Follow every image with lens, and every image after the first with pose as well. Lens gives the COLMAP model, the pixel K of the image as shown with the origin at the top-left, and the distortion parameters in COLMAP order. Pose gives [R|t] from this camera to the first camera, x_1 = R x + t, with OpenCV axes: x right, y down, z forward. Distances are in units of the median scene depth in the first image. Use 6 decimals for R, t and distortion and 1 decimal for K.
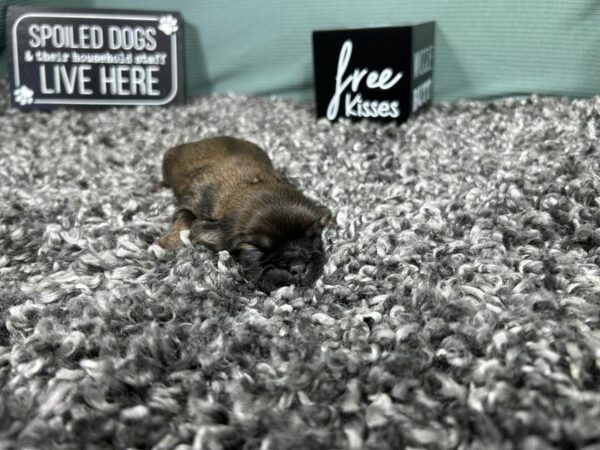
lens RADIAL K [[494.4, 0, 300.0], [0, 494.4, 225.0], [0, 0, 1]] dist [-0.005852, -0.009278]
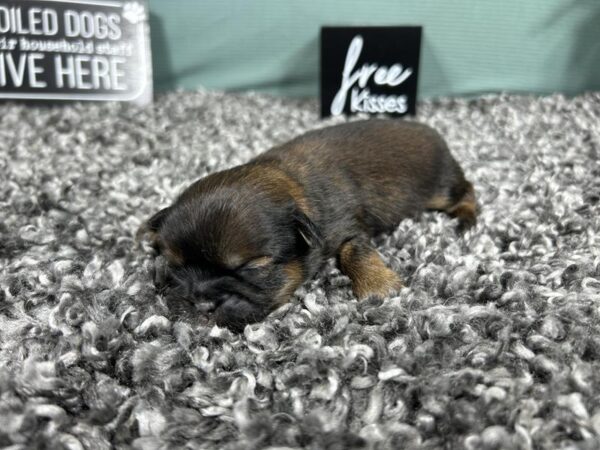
lens RADIAL K [[494.4, 0, 300.0], [0, 494.4, 225.0], [0, 0, 1]] dist [-0.005852, -0.009278]
pose [[0.957332, -0.062238, 0.282209, -0.310063], [0.063788, 0.997957, 0.003701, 0.003755], [-0.281863, 0.014459, 0.959346, 0.052390]]
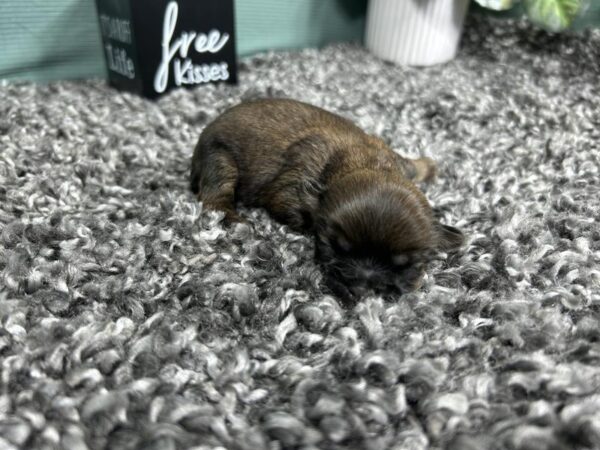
lens RADIAL K [[499.9, 0, 311.3], [0, 499.9, 215.3], [0, 0, 1]] dist [-0.007697, 0.004209]
pose [[0.436385, -0.329330, 0.837323, -0.647904], [0.312584, 0.928133, 0.202139, -0.105674], [-0.843717, 0.173524, 0.507967, 0.359456]]
